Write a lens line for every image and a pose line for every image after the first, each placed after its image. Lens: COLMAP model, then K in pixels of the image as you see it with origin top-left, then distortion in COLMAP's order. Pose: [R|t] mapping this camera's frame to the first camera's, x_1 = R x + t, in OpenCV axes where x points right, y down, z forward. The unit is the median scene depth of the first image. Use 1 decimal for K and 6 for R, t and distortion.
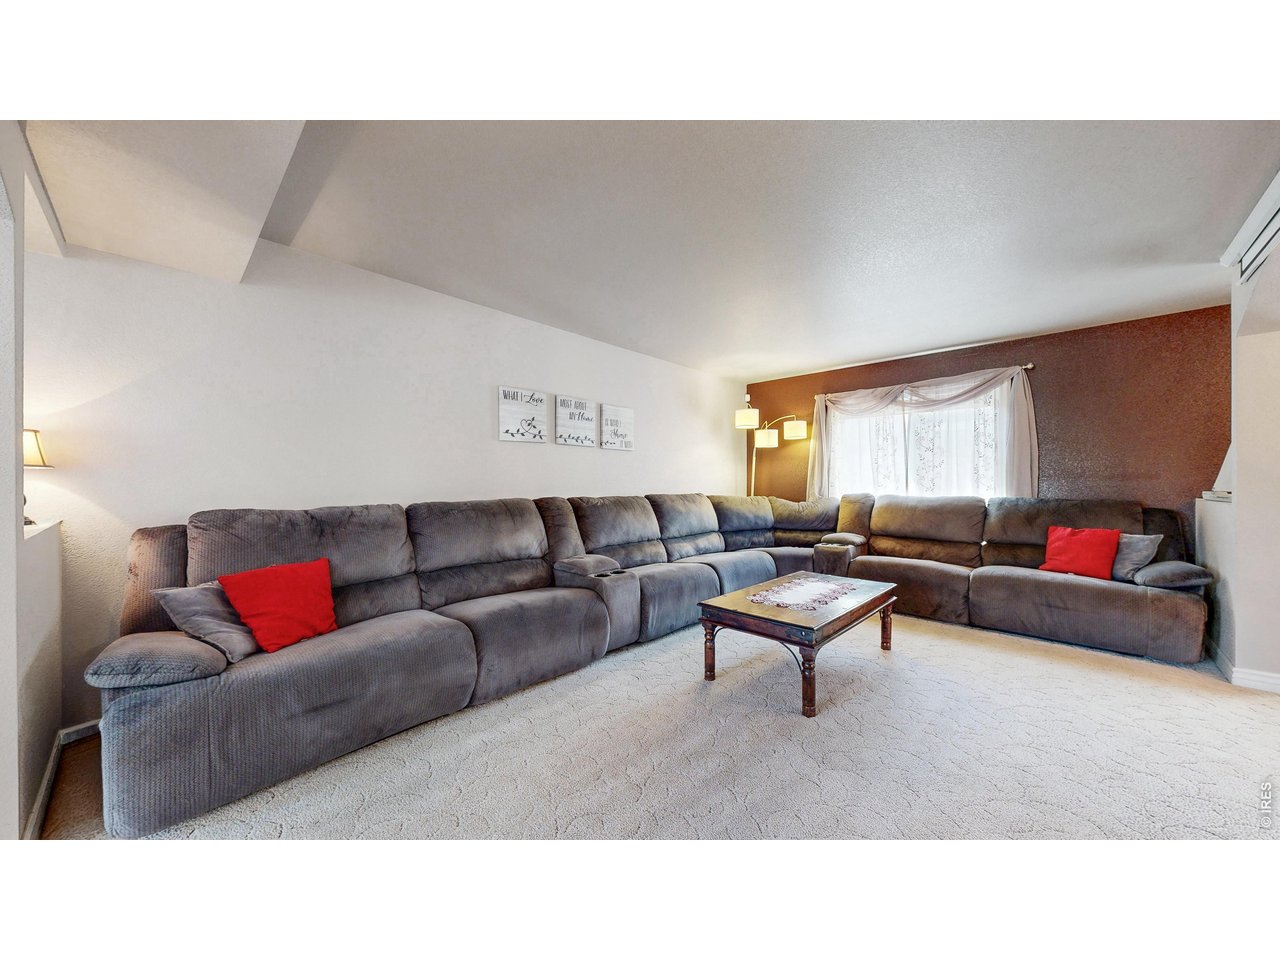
lens RADIAL K [[452.9, 0, 637.5], [0, 452.9, 481.5], [0, 0, 1]] dist [0.000777, 0.000116]
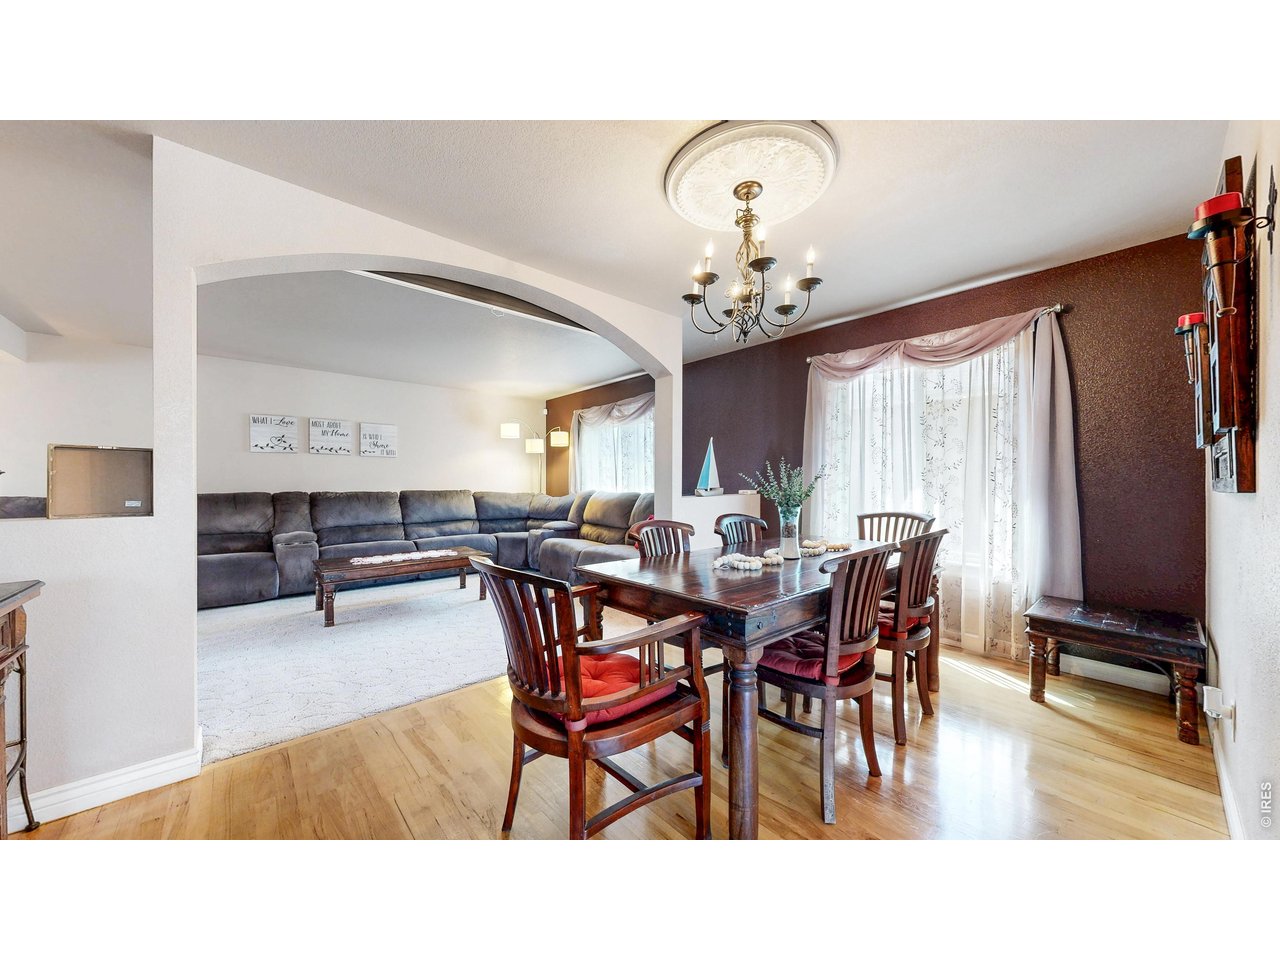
lens RADIAL K [[452.9, 0, 637.5], [0, 452.9, 481.5], [0, 0, 1]] dist [0.000777, 0.000116]
pose [[0.995868, -0.000116, -0.090818, 0.835948], [0.000283, 0.999998, 0.001820, 0.000692], [0.090817, -0.001838, 0.995866, -0.256816]]
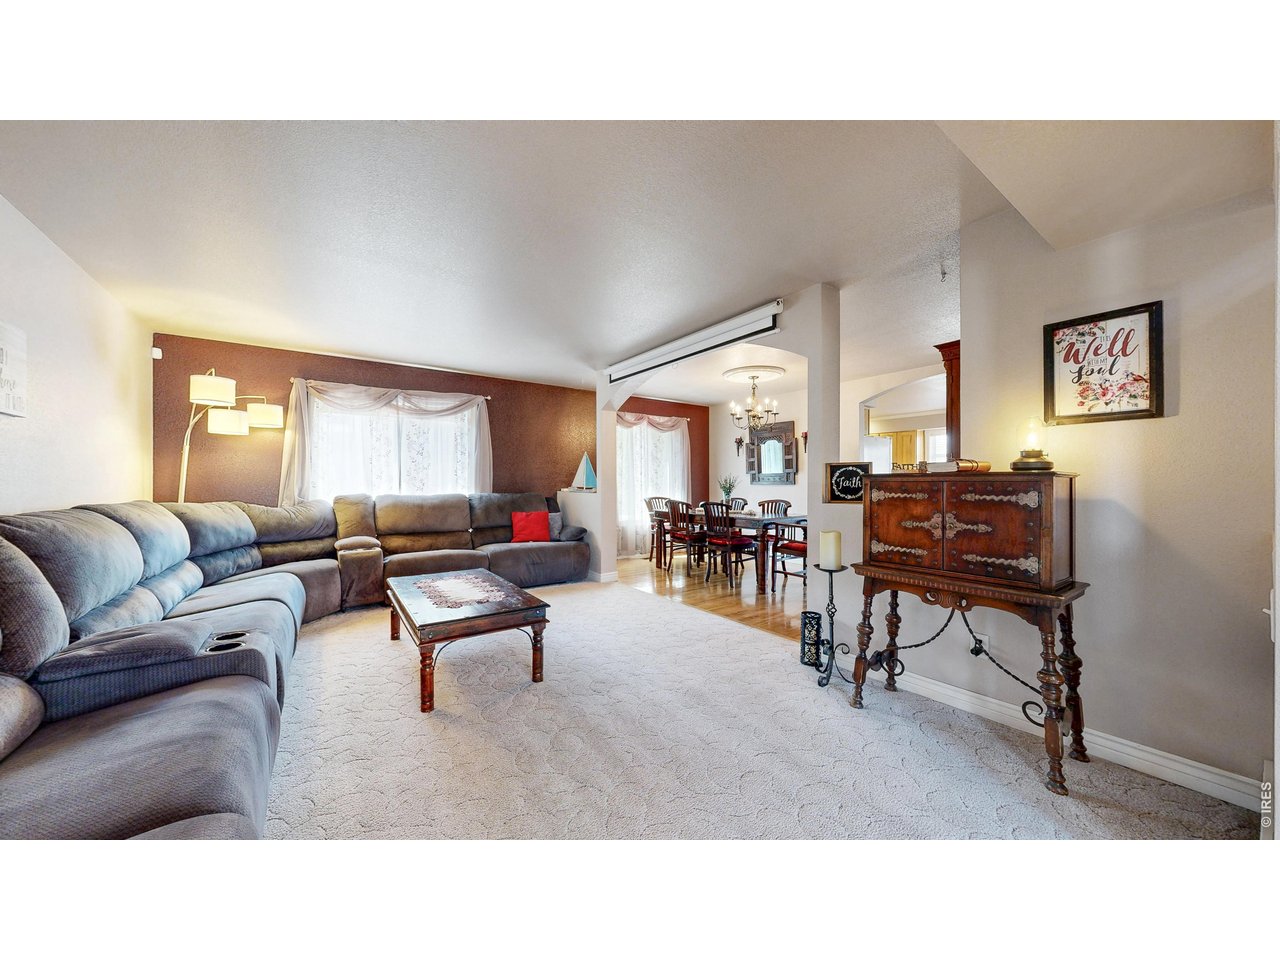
lens RADIAL K [[452.9, 0, 637.5], [0, 452.9, 481.5], [0, 0, 1]] dist [0.000777, 0.000116]
pose [[0.196834, 0.001869, 0.980435, -0.369050], [-0.000278, 0.999998, -0.001851, 0.001837], [-0.980437, 0.000091, 0.196834, 0.266182]]
